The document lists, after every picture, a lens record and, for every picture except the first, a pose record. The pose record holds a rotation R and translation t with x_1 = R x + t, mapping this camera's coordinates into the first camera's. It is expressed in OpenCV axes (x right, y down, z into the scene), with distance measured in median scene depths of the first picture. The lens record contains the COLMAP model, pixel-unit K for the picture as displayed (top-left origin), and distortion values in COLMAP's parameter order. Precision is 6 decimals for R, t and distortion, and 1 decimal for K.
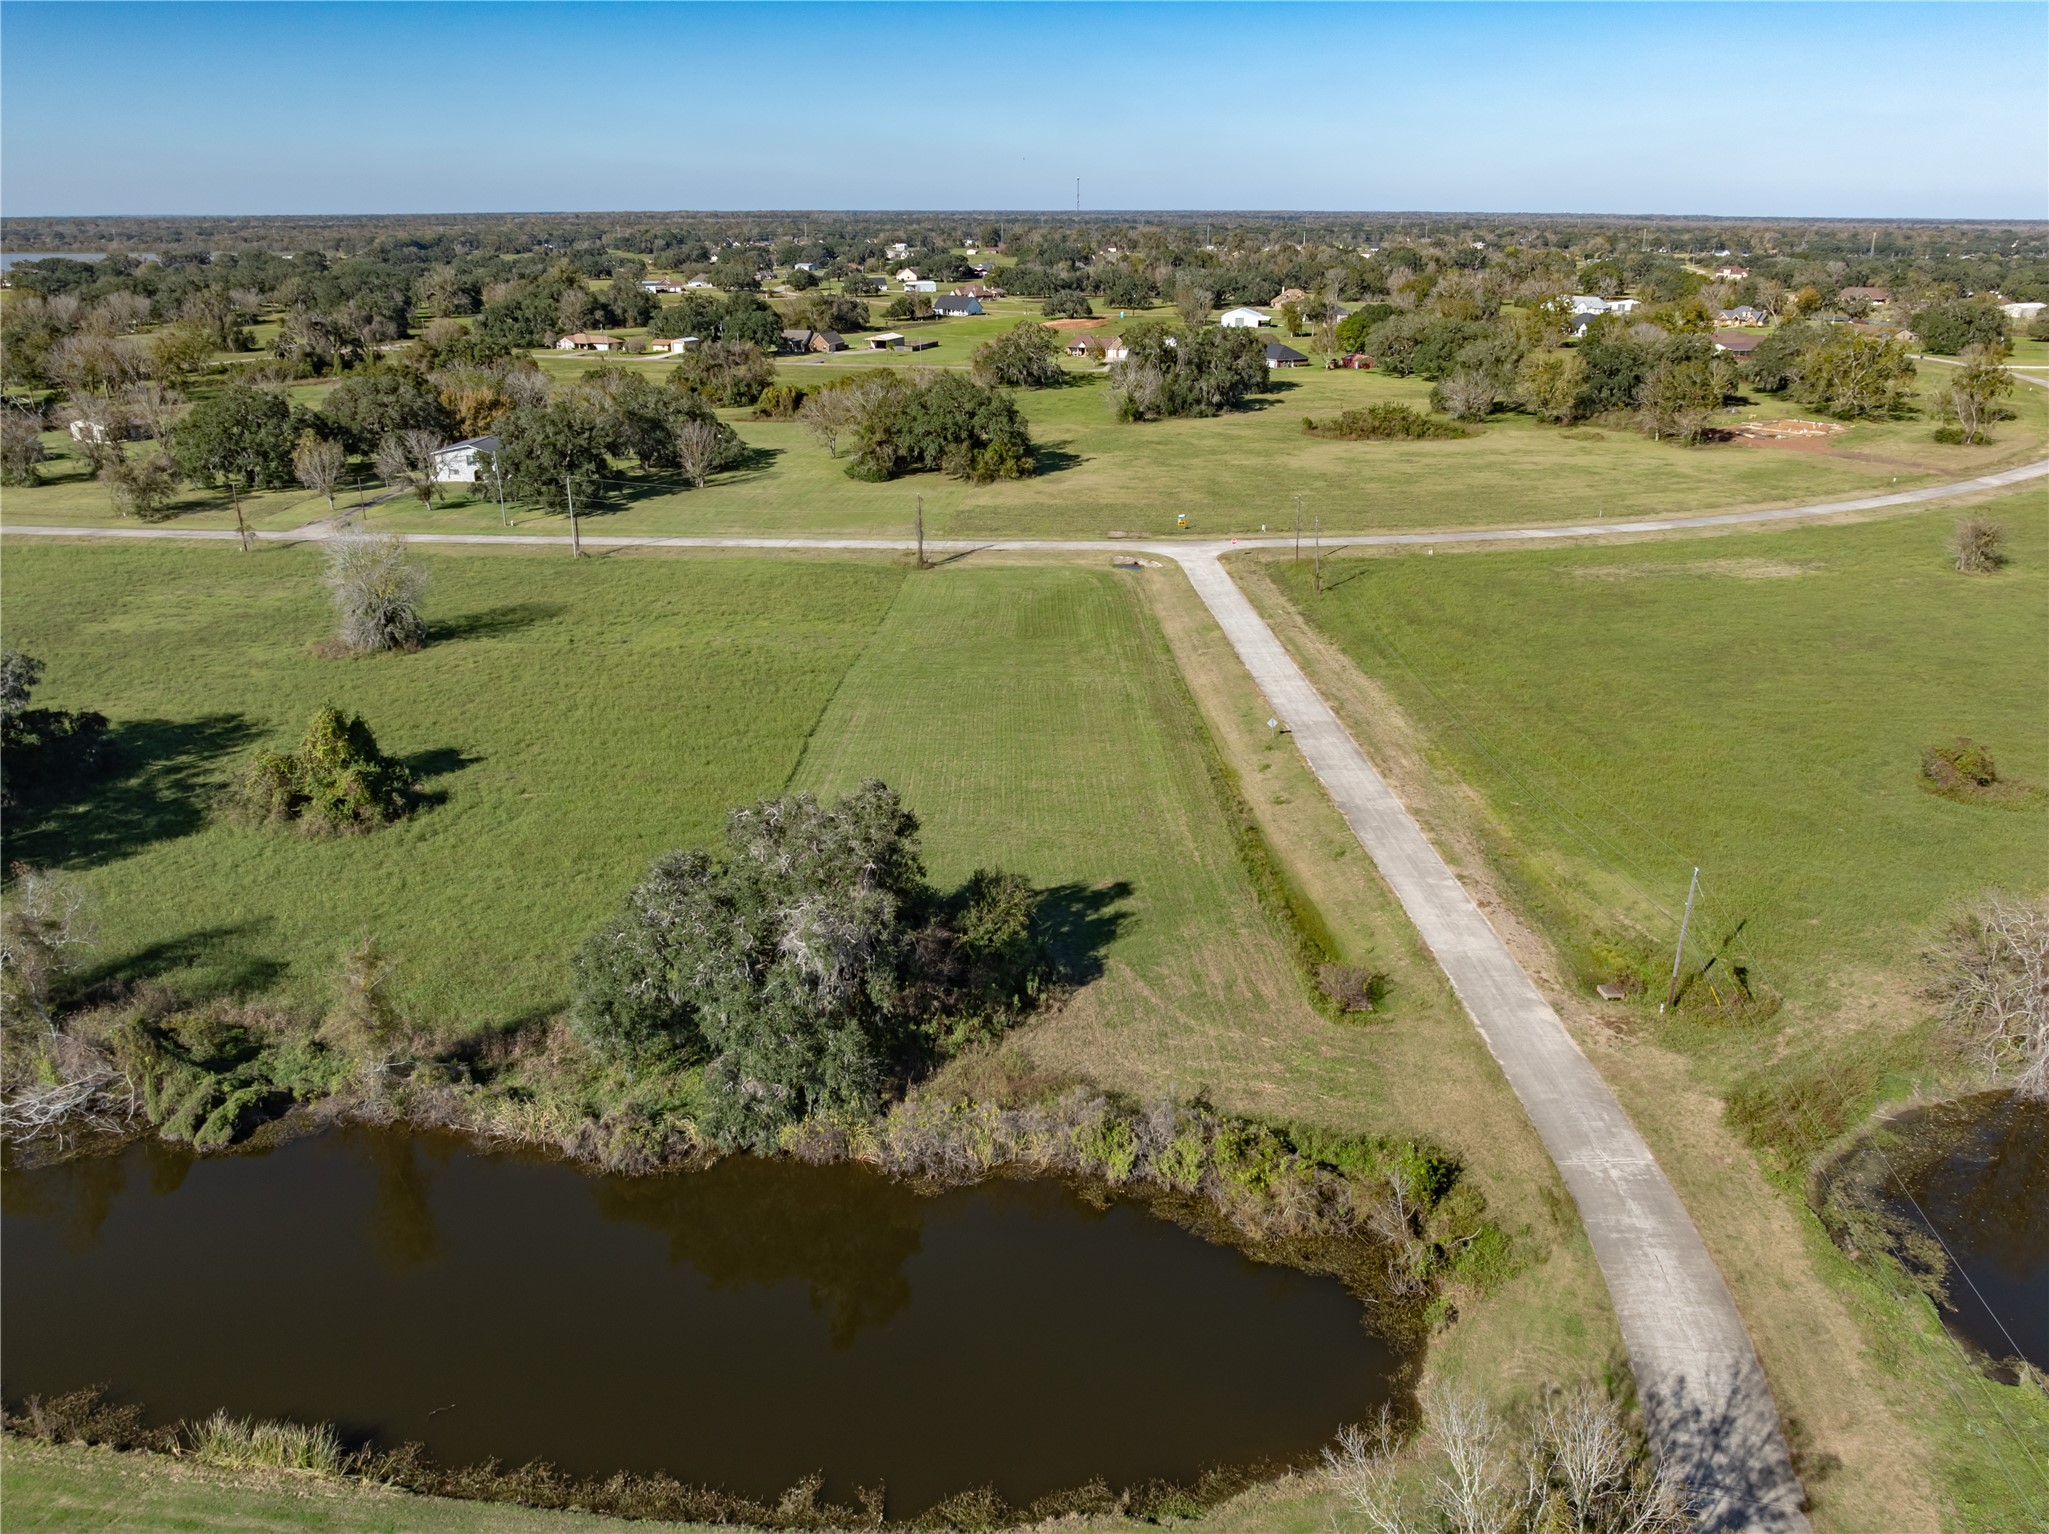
lens RADIAL K [[1486.0, 0, 1048.8], [0, 1486.0, 733.7], [0, 0, 1]] dist [-0.034581, -0.006753]
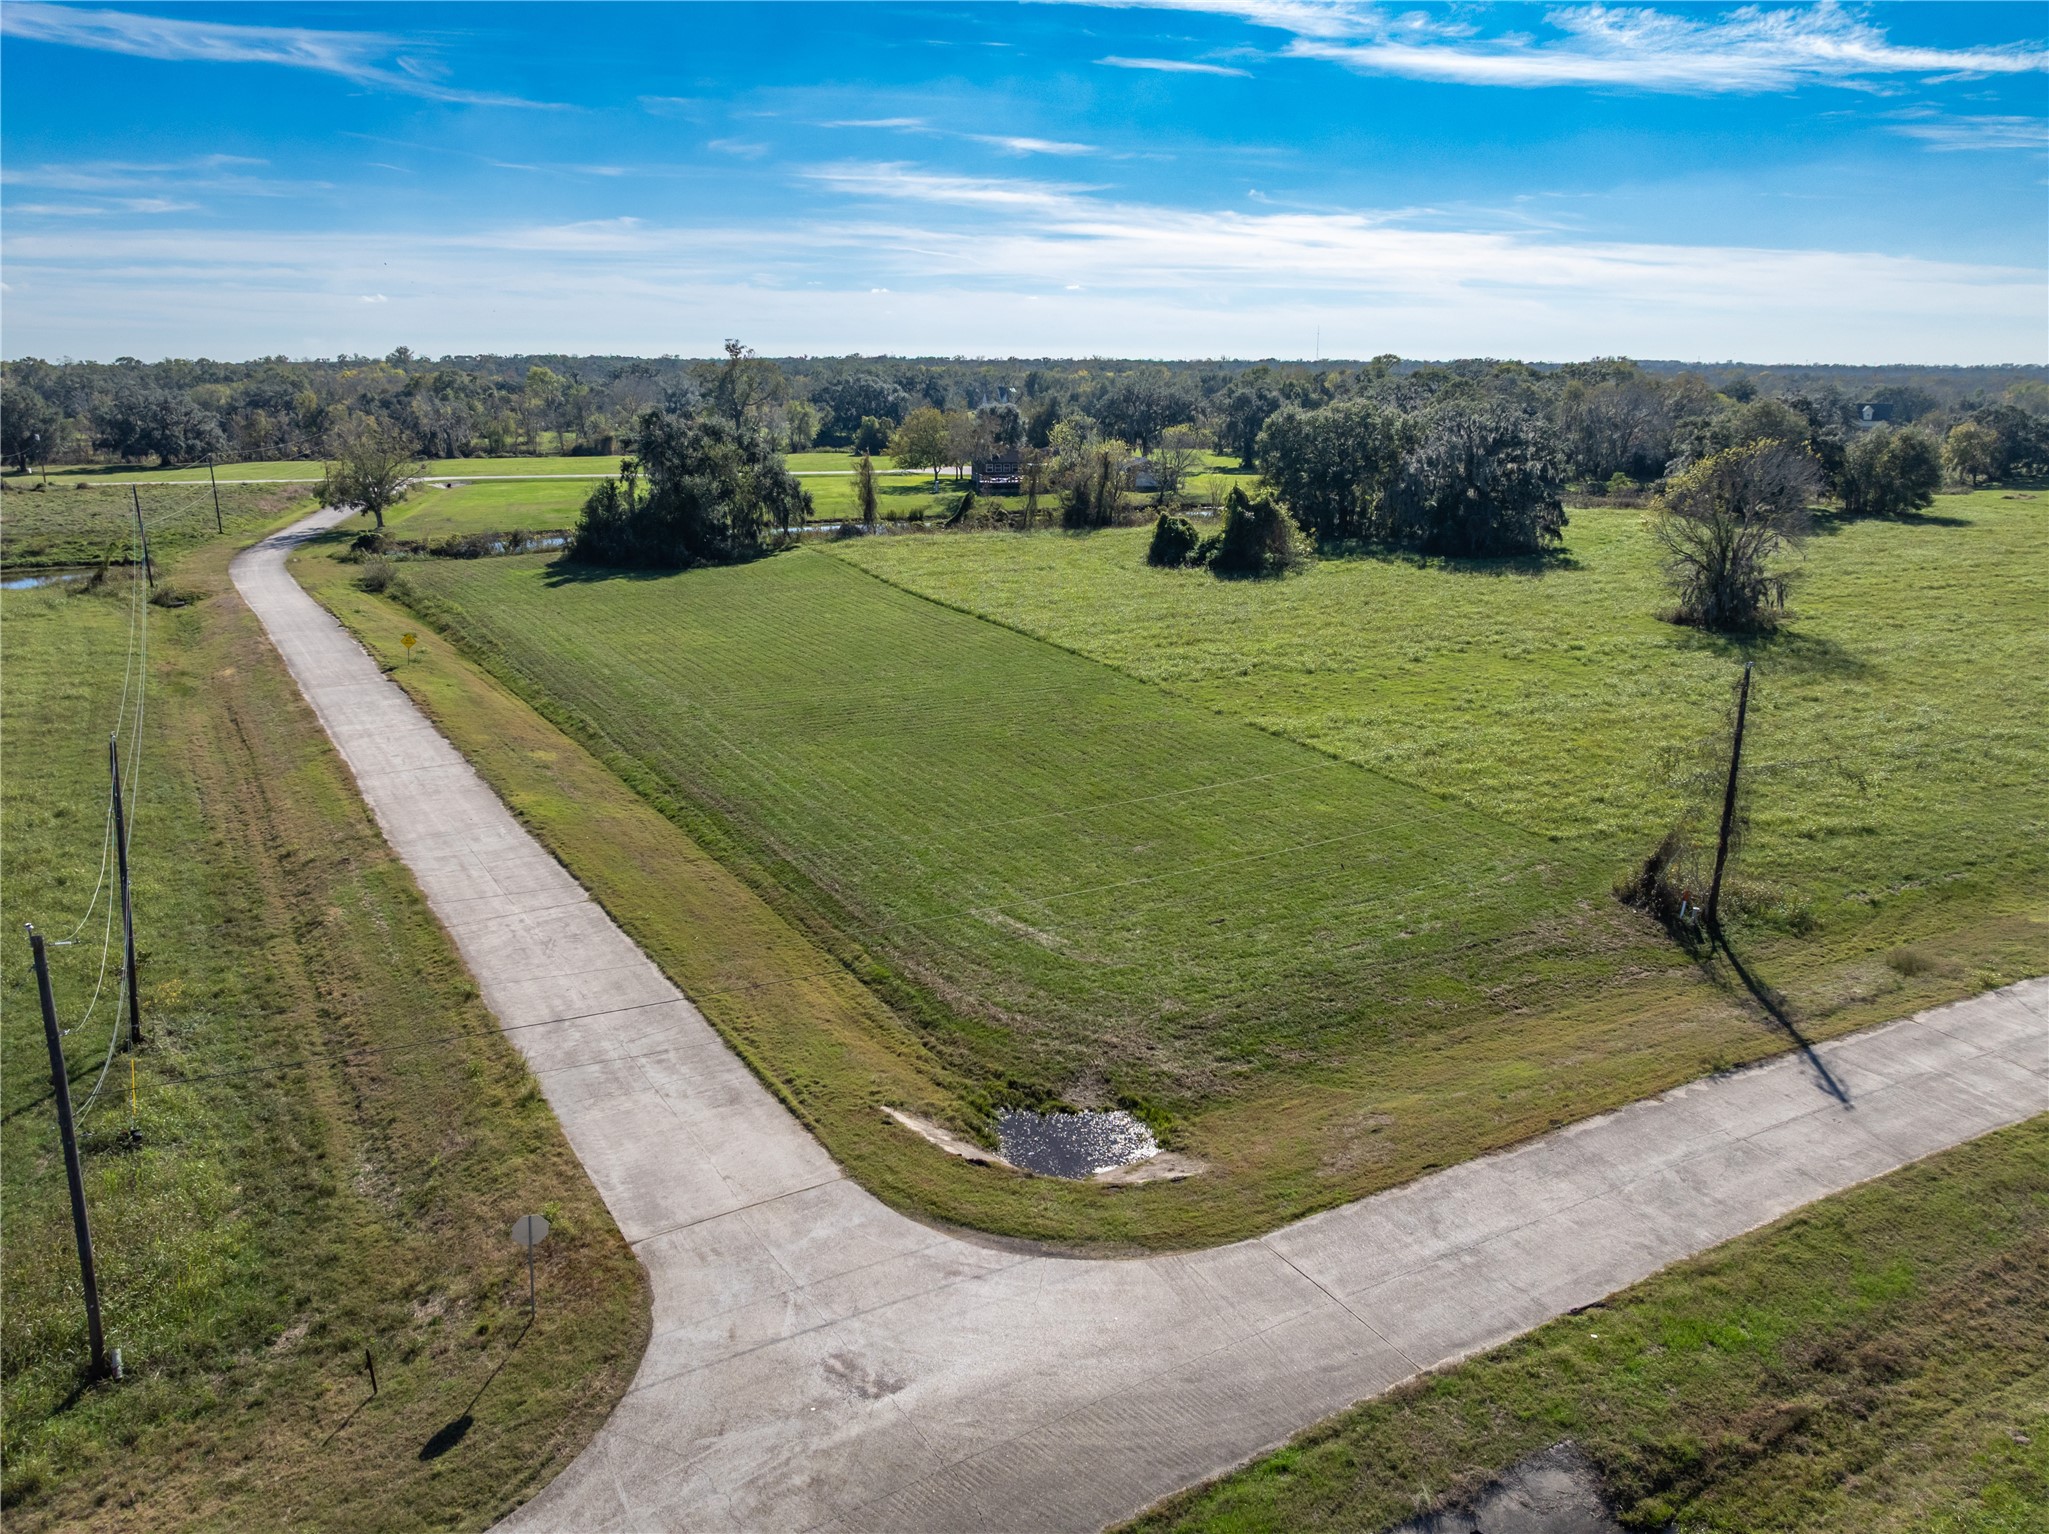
lens RADIAL K [[1438.1, 0, 1029.3], [0, 1438.1, 762.9], [0, 0, 1]] dist [-0.046597, 0.015452]
pose [[-0.878164, 0.126777, -0.461254, 0.179923], [-0.162786, 0.827493, 0.537360, -0.326733], [0.449810, 0.546976, -0.706037, 1.403031]]
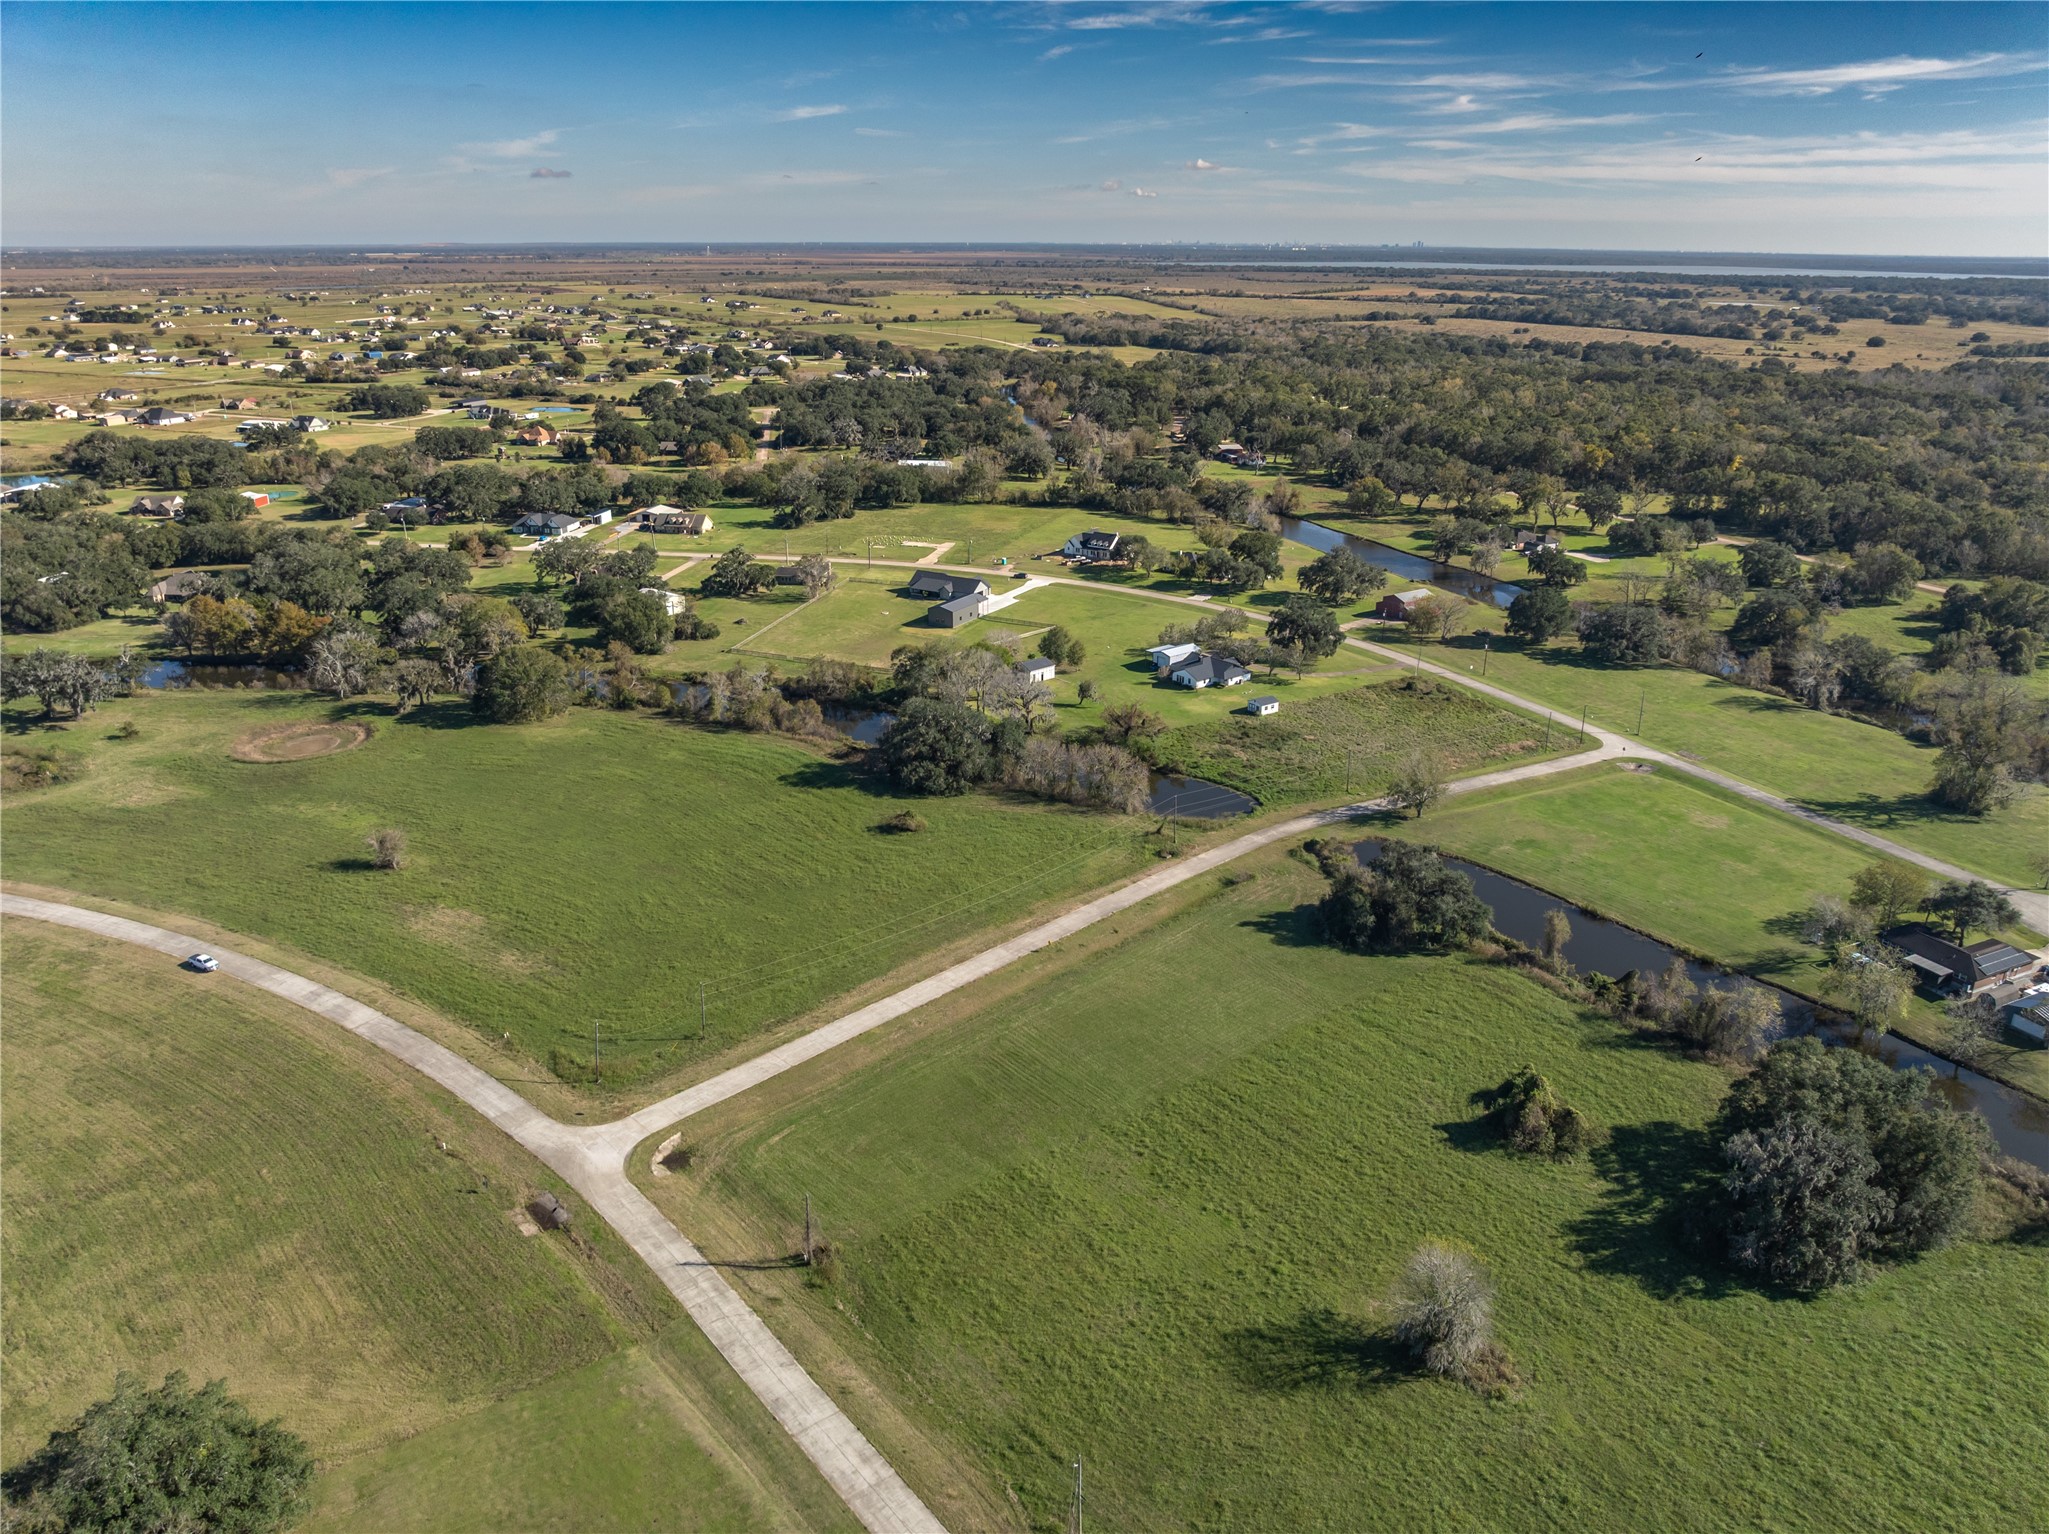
lens RADIAL K [[1438.1, 0, 1051.2], [0, 1438.1, 747.4], [0, 0, 1]] dist [-0.046597, 0.015452]
pose [[-0.676559, -0.251612, 0.692069, -0.832998], [0.239680, 0.813399, 0.530033, -0.939291], [-0.696291, 0.524474, -0.490007, 1.445281]]
